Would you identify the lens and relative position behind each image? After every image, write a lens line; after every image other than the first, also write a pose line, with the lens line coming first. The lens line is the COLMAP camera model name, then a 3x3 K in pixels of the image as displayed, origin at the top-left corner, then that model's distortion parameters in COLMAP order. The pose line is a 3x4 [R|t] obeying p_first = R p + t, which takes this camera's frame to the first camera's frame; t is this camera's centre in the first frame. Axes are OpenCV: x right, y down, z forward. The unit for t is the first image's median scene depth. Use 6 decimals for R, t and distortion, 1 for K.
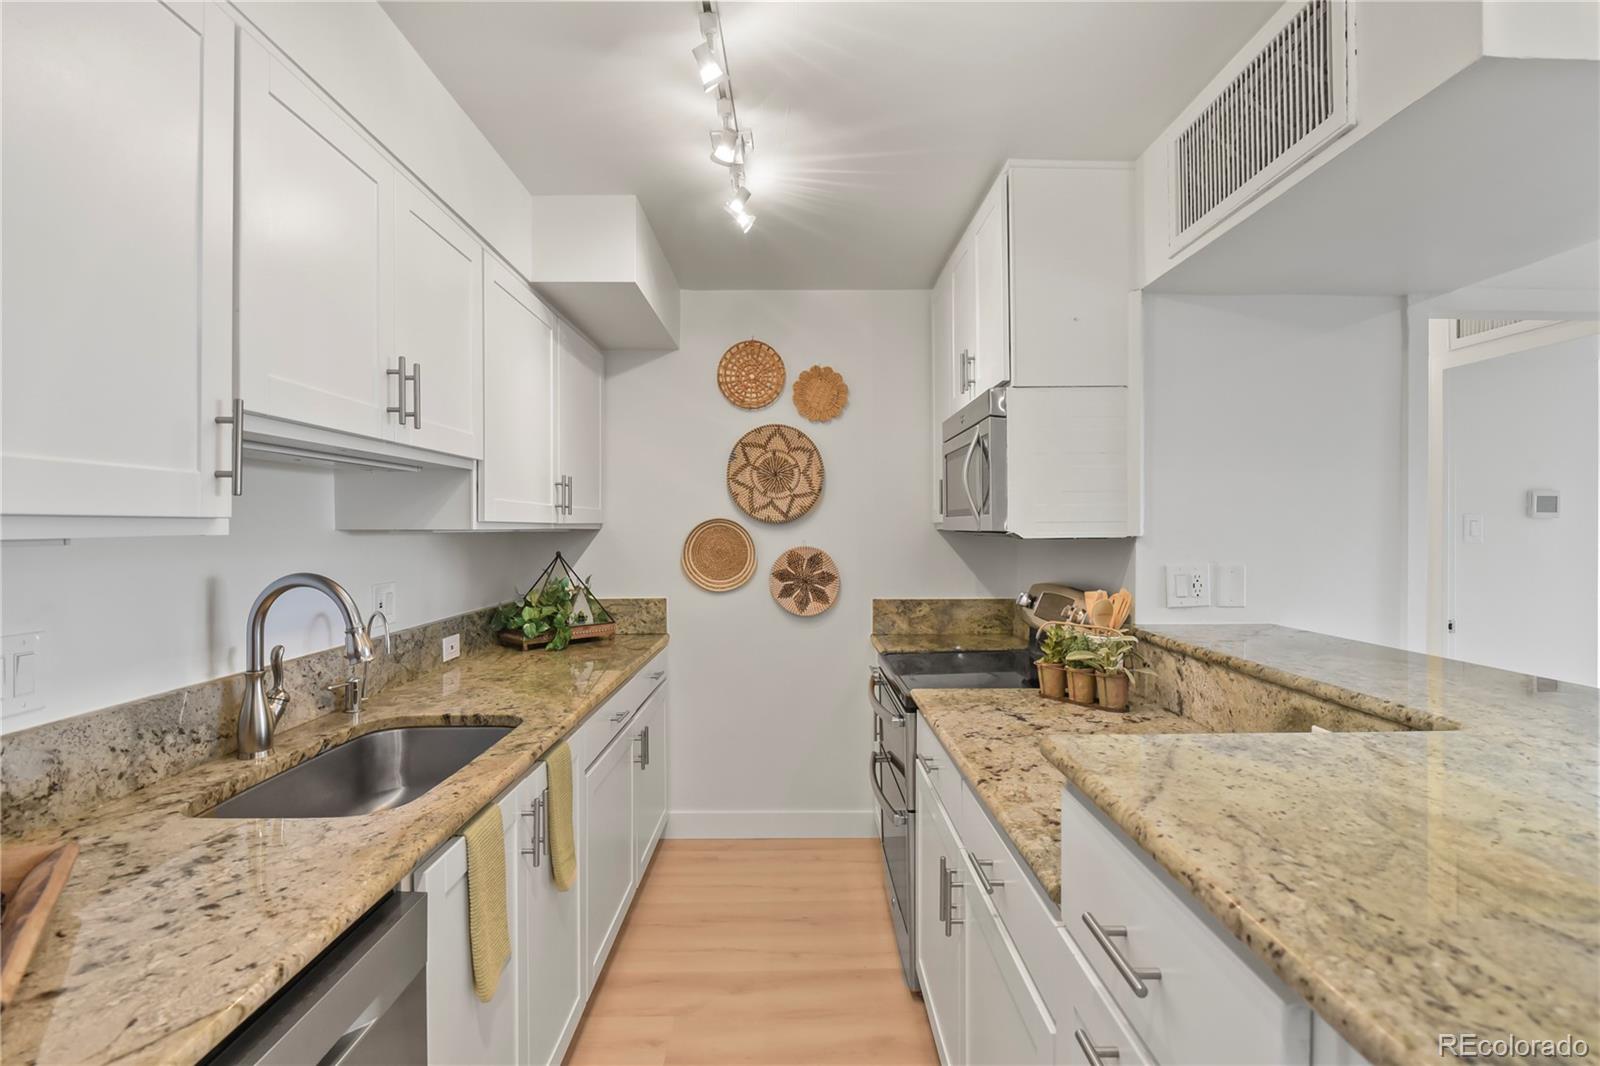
lens RADIAL K [[772.8, 0, 808.3], [0, 772.8, 529.1], [0, 0, 1]] dist [-0.003360, -0.007660]
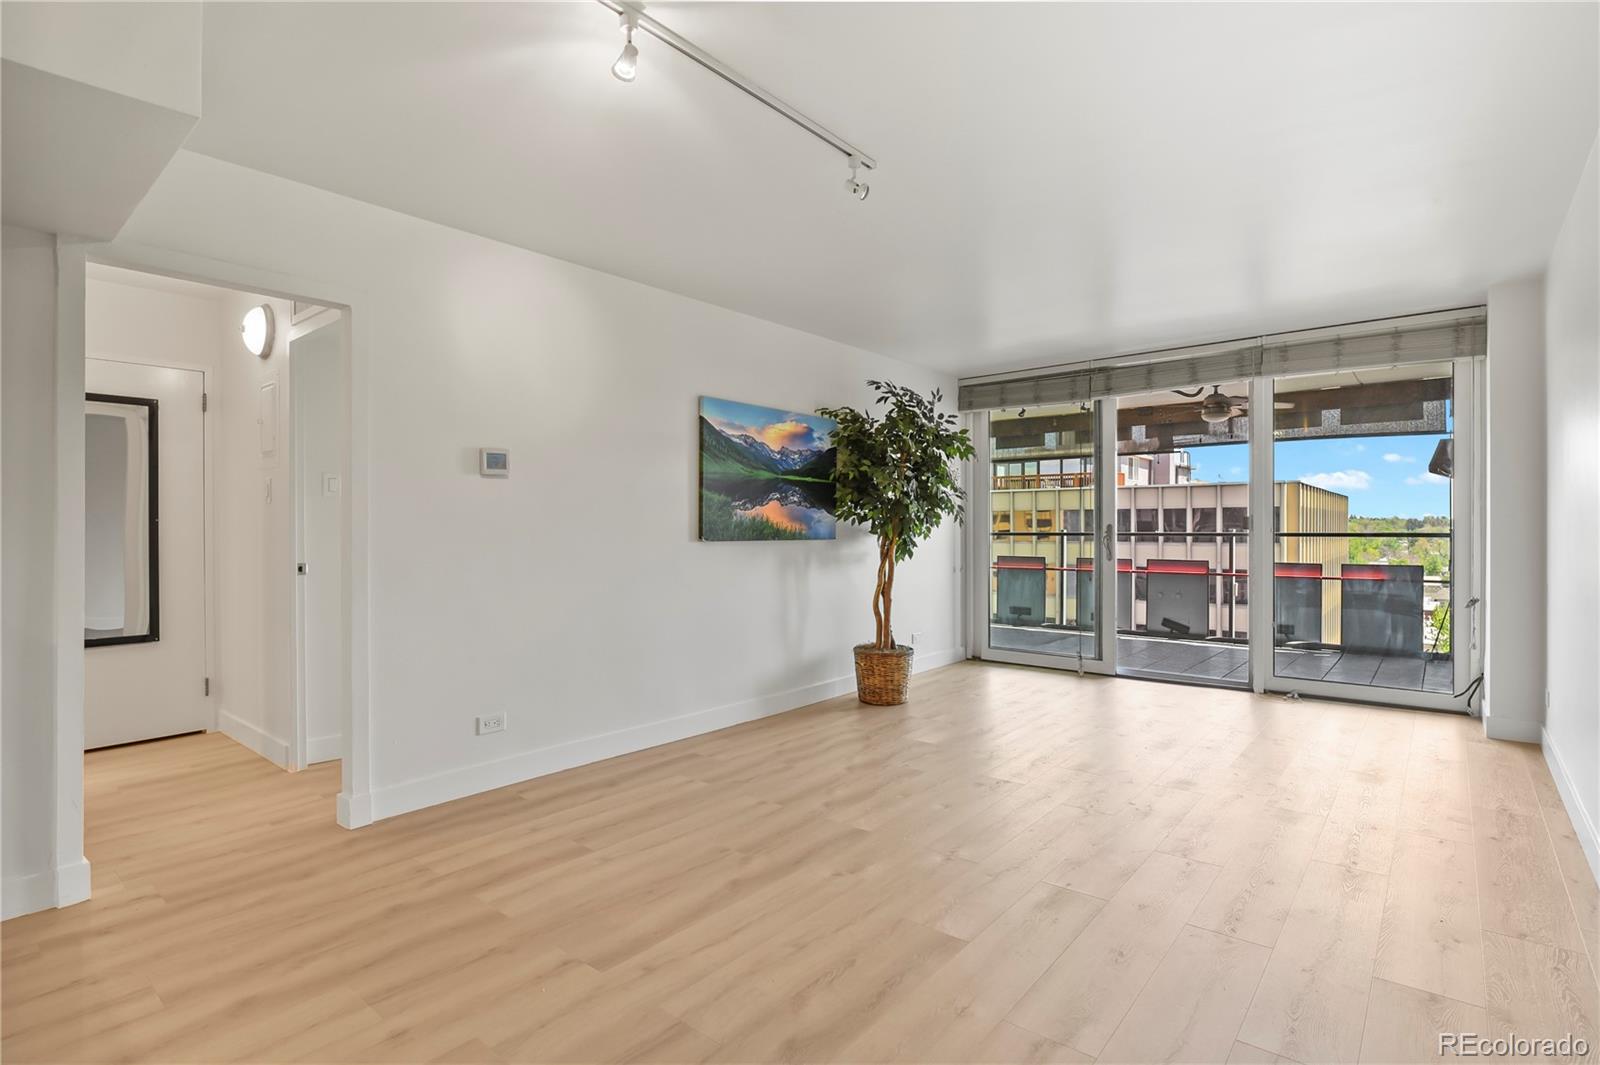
lens RADIAL K [[772.8, 0, 808.3], [0, 772.8, 528.6], [0, 0, 1]] dist [-0.003360, -0.007660]
pose [[0.655927, -0.002530, 0.754820, 0.449035], [0.004823, 0.999988, -0.000840, 0.067829], [-0.754809, 0.004192, 0.655931, -0.299128]]
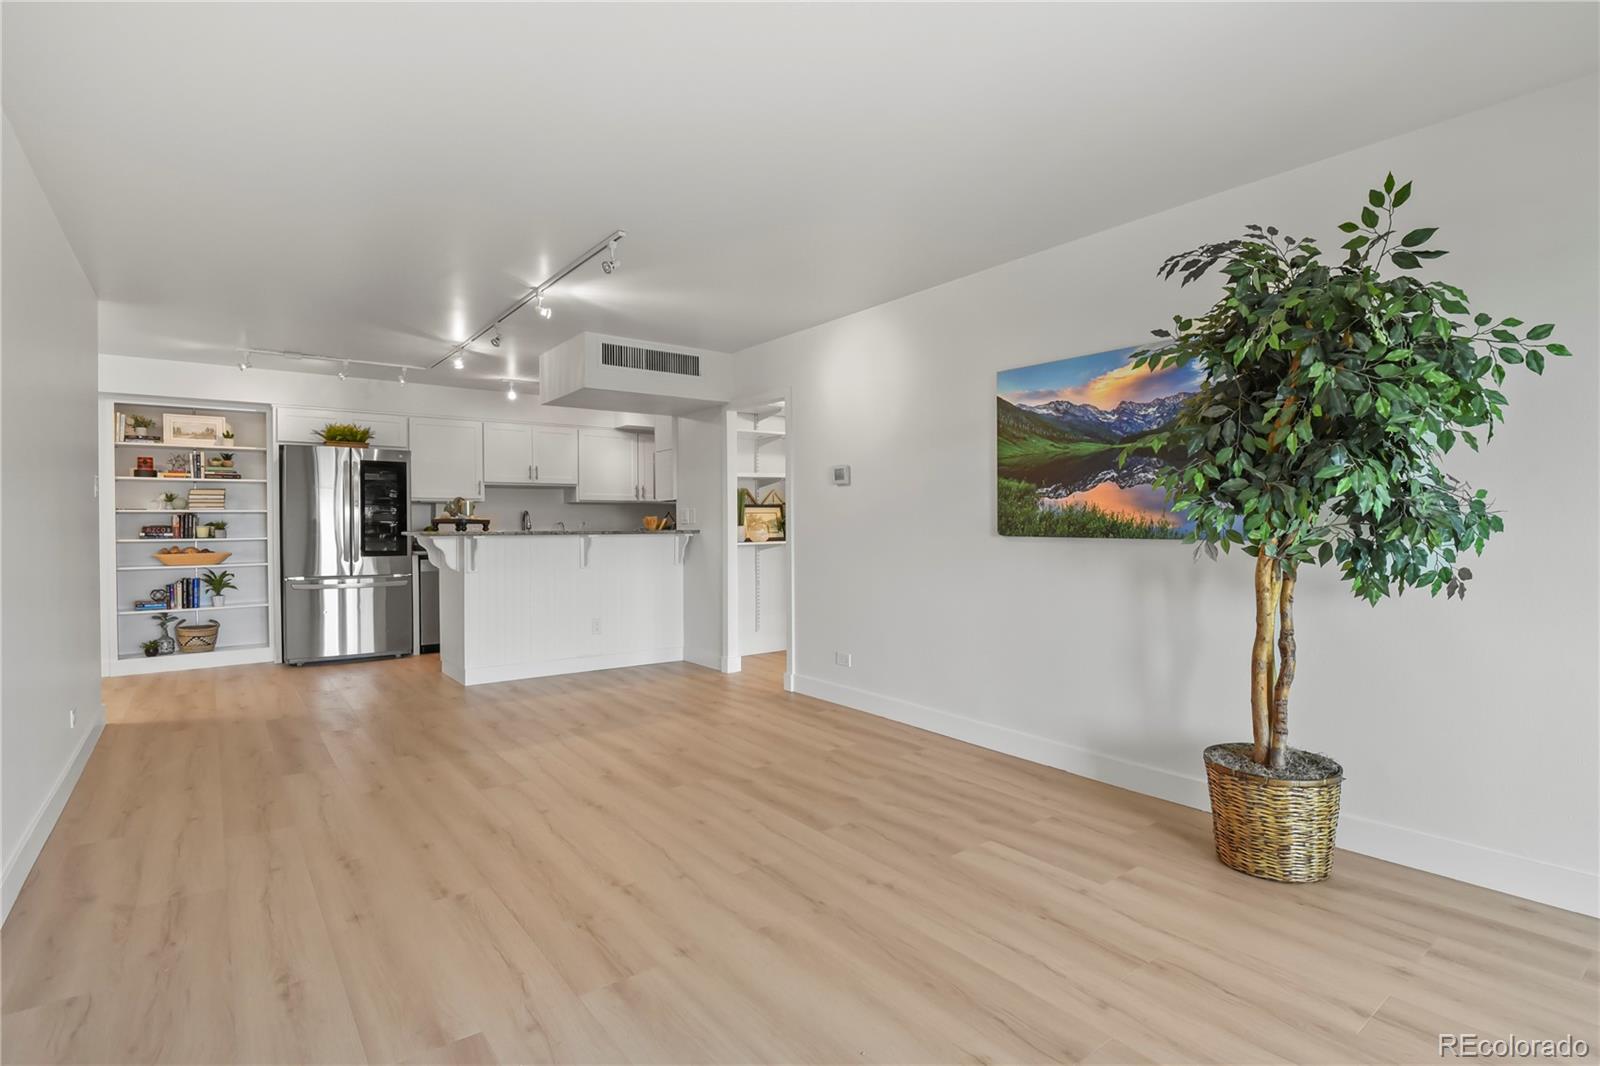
lens RADIAL K [[772.8, 0, 808.3], [0, 772.8, 529.1], [0, 0, 1]] dist [-0.003360, -0.007660]
pose [[0.598518, 0.003907, -0.801100, 2.076288], [0.000857, 0.999984, 0.005517, 0.070495], [0.801109, -0.003989, 0.598506, -0.230789]]
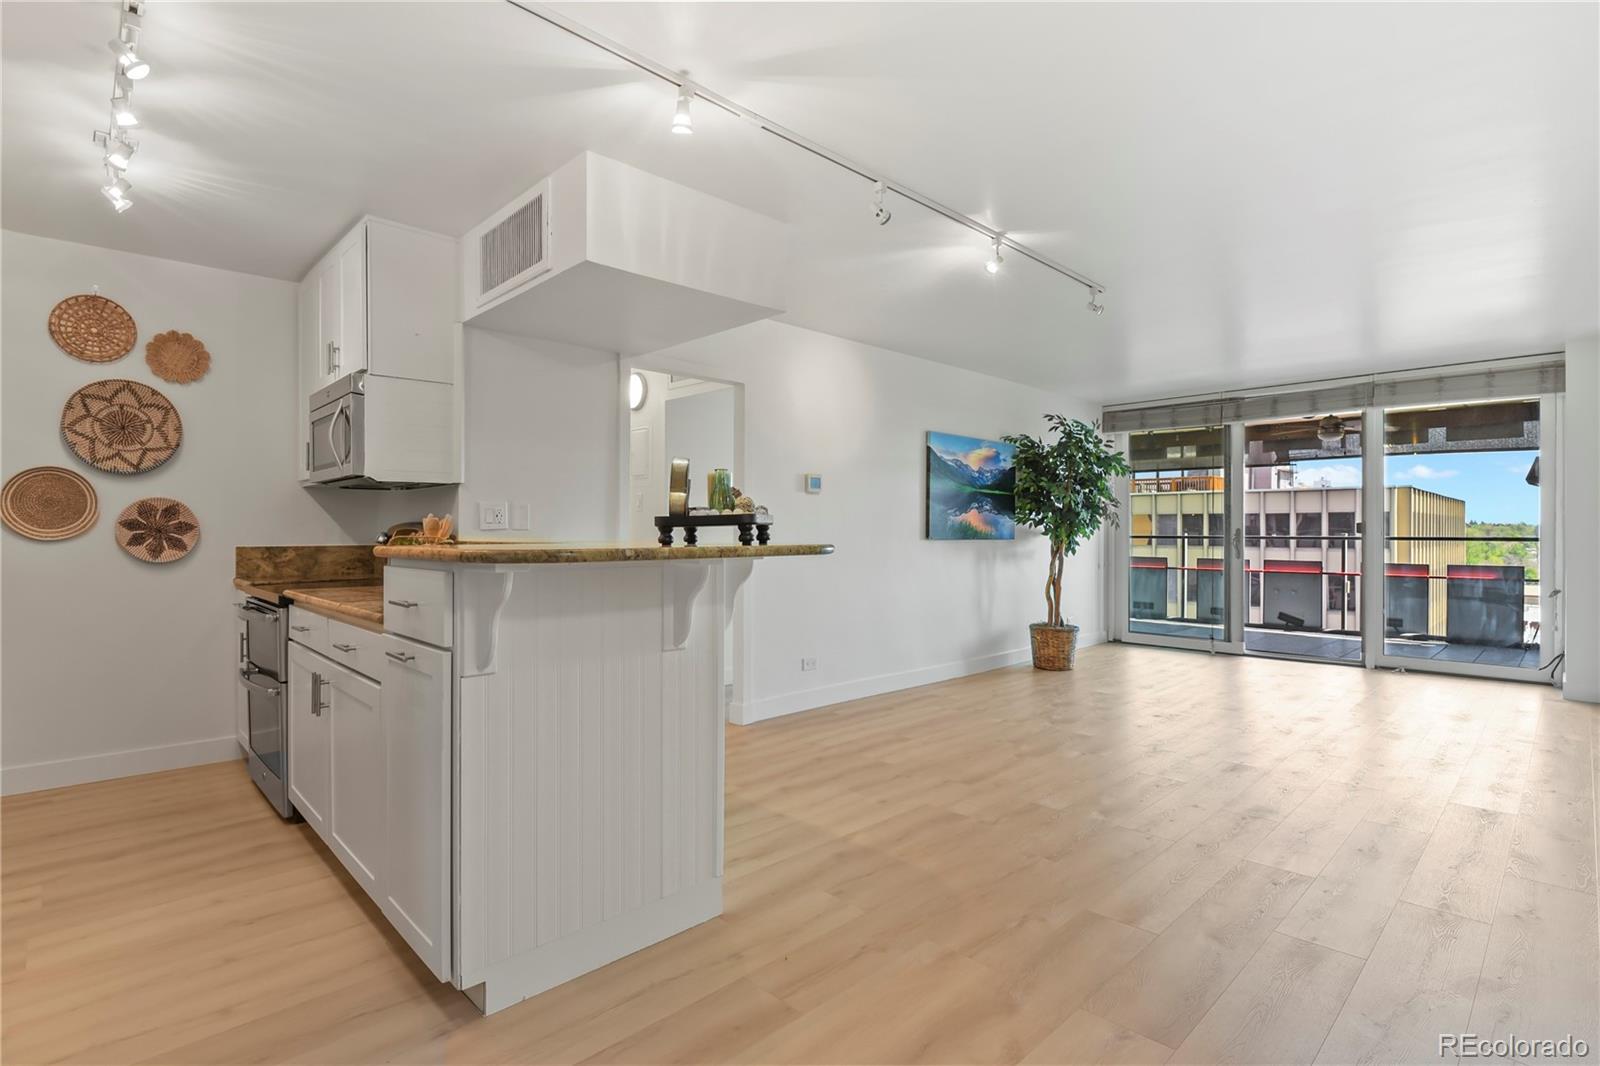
lens RADIAL K [[772.8, 0, 808.3], [0, 772.8, 529.1], [0, 0, 1]] dist [-0.003360, -0.007660]
pose [[0.726952, 0.003209, 0.686681, -0.080994], [0.000411, 0.999987, -0.005109, 0.072164], [-0.686688, 0.003996, 0.726941, -0.389850]]
